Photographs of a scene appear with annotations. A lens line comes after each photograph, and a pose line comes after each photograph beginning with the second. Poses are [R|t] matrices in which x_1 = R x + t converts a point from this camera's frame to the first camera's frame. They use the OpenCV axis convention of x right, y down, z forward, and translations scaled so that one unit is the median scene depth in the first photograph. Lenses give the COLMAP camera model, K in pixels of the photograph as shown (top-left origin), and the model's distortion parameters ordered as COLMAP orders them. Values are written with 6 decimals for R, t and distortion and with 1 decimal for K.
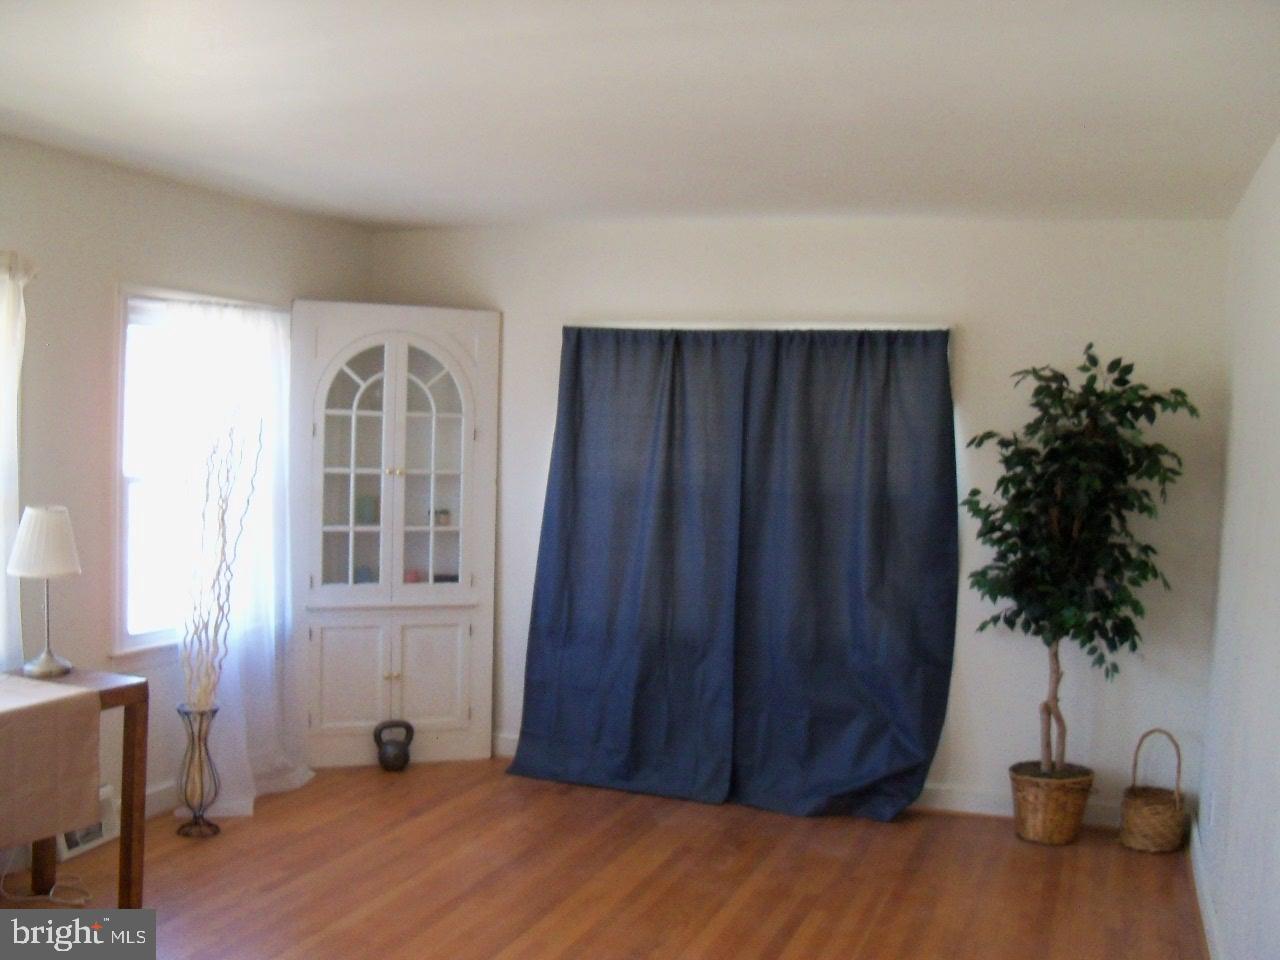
lens RADIAL K [[1306.5, 0, 640.0], [0, 1306.5, 480.0], [0, 0, 1]] dist [-0.014808, -0.025932]
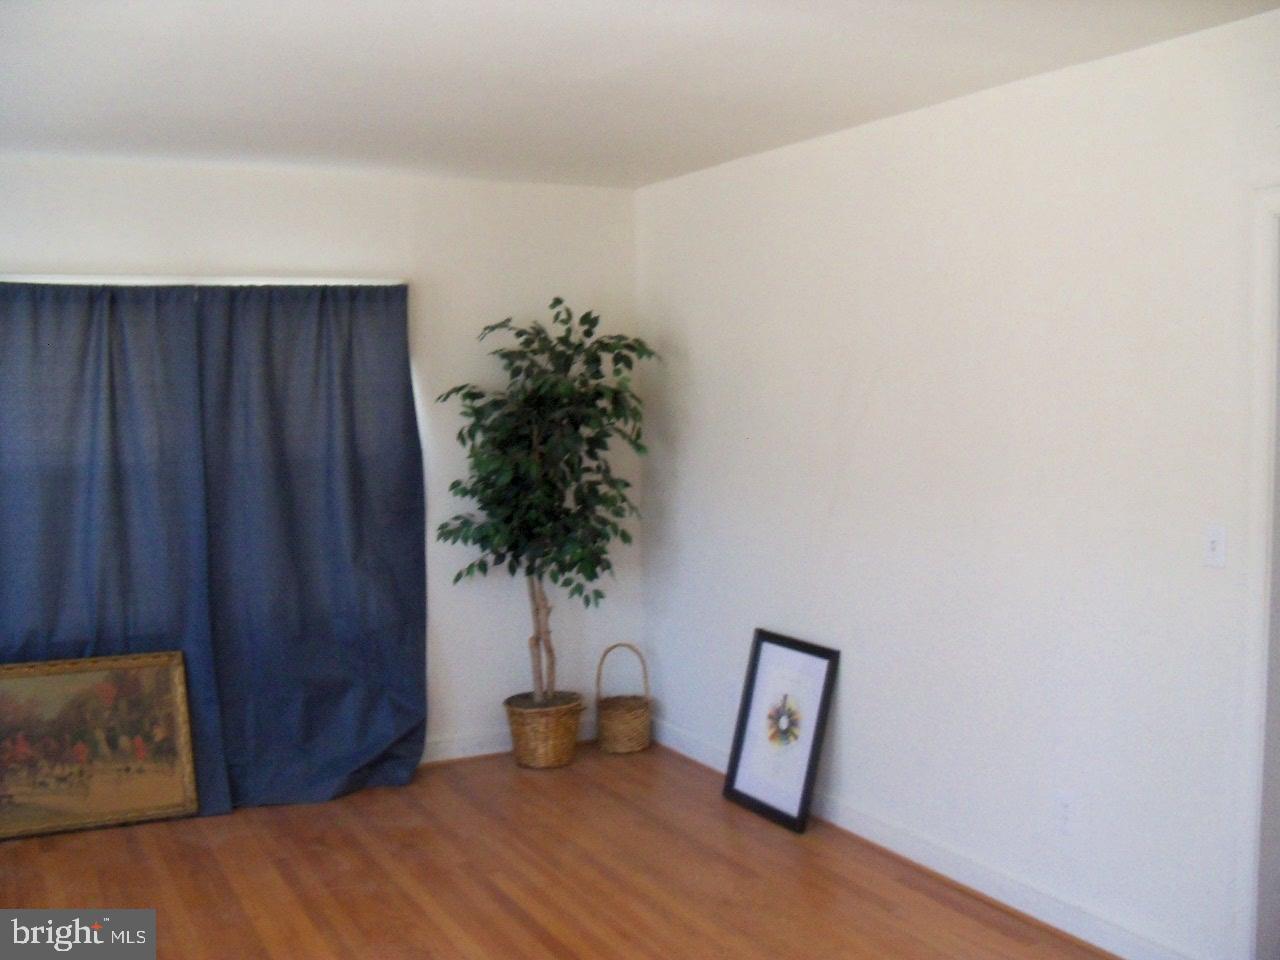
lens RADIAL K [[1306.5, 0, 640.0], [0, 1306.5, 480.0], [0, 0, 1]] dist [-0.014808, -0.025932]
pose [[0.757239, -0.093576, 0.646400, -0.286998], [0.071513, 0.995612, 0.060354, -0.014447], [-0.649211, 0.000523, 0.760608, 0.128311]]
